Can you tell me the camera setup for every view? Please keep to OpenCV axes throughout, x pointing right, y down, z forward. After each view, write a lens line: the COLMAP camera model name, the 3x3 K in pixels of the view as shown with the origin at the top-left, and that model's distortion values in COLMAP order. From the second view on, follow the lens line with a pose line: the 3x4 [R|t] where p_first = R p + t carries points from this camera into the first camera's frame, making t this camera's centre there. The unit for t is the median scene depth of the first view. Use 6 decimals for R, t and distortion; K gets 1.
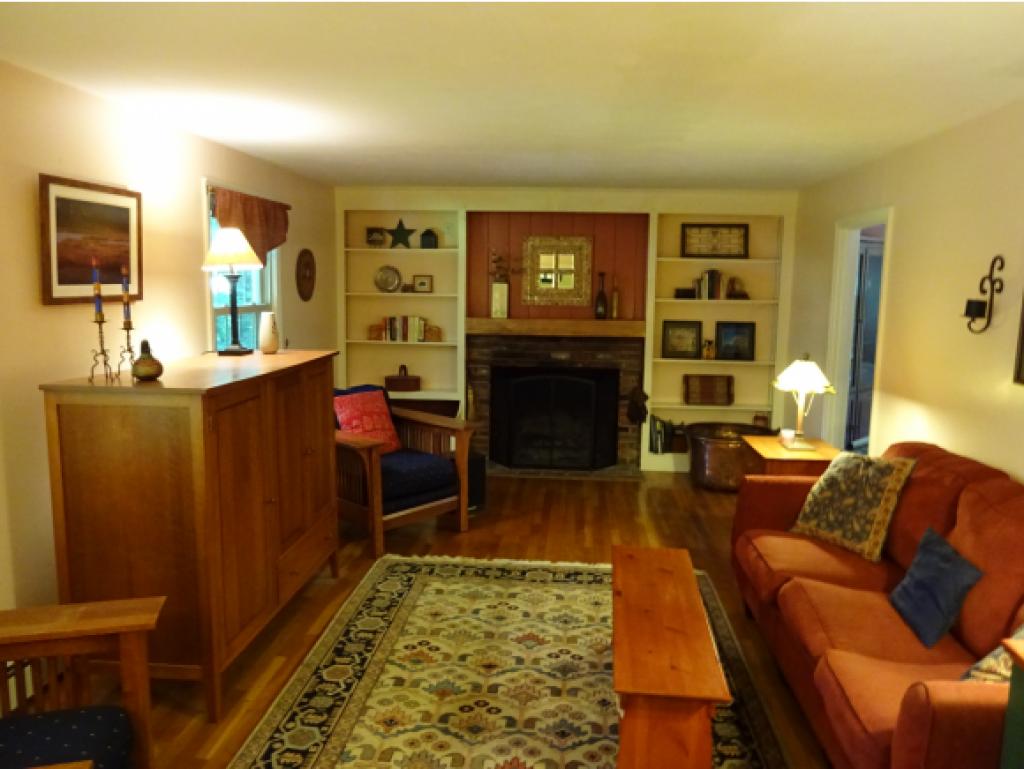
lens RADIAL K [[758.9, 0, 513.8], [0, 758.9, 388.1], [0, 0, 1]] dist [-0.017838, 0.012066]
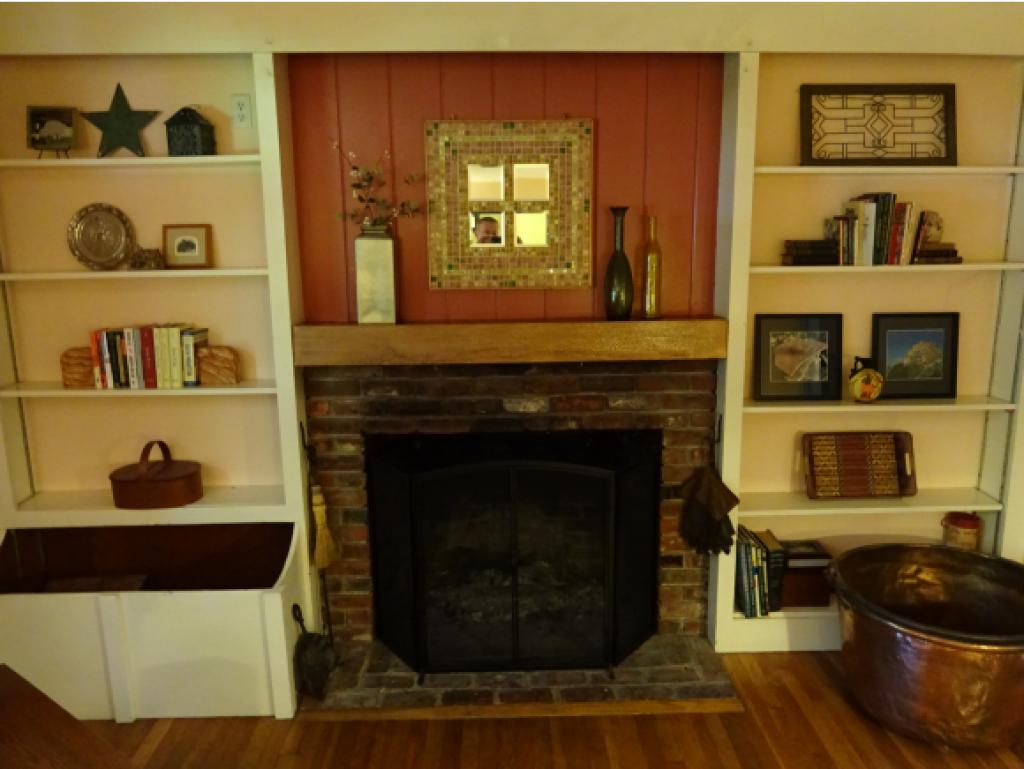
lens RADIAL K [[758.9, 0, 520.7], [0, 758.9, 385.6], [0, 0, 1]] dist [-0.017838, 0.012066]
pose [[0.993639, -0.046886, 0.102391, 0.015060], [0.040529, 0.997170, 0.063314, -0.081743], [-0.105070, -0.058761, 0.992727, 0.578600]]
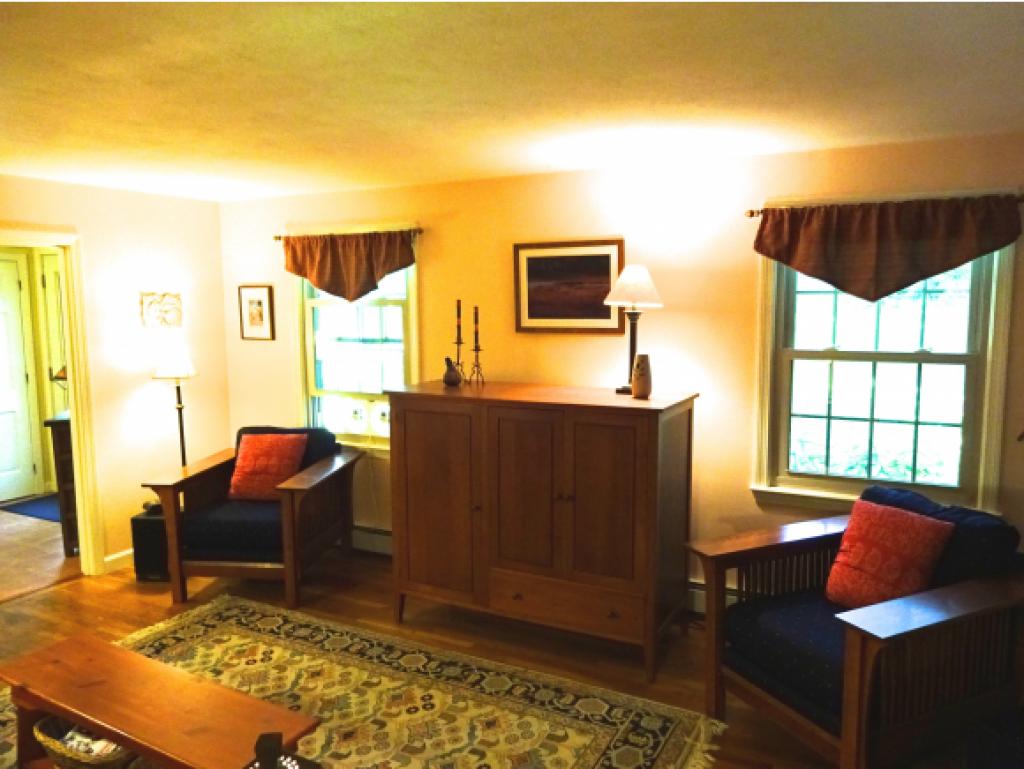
lens RADIAL K [[758.9, 0, 521.7], [0, 758.9, 379.0], [0, 0, 1]] dist [-0.017838, 0.012066]
pose [[-0.386894, 0.096428, -0.917069, 0.652404], [-0.121855, 0.980449, 0.154500, -0.218464], [0.914038, 0.171524, -0.367580, 1.368724]]
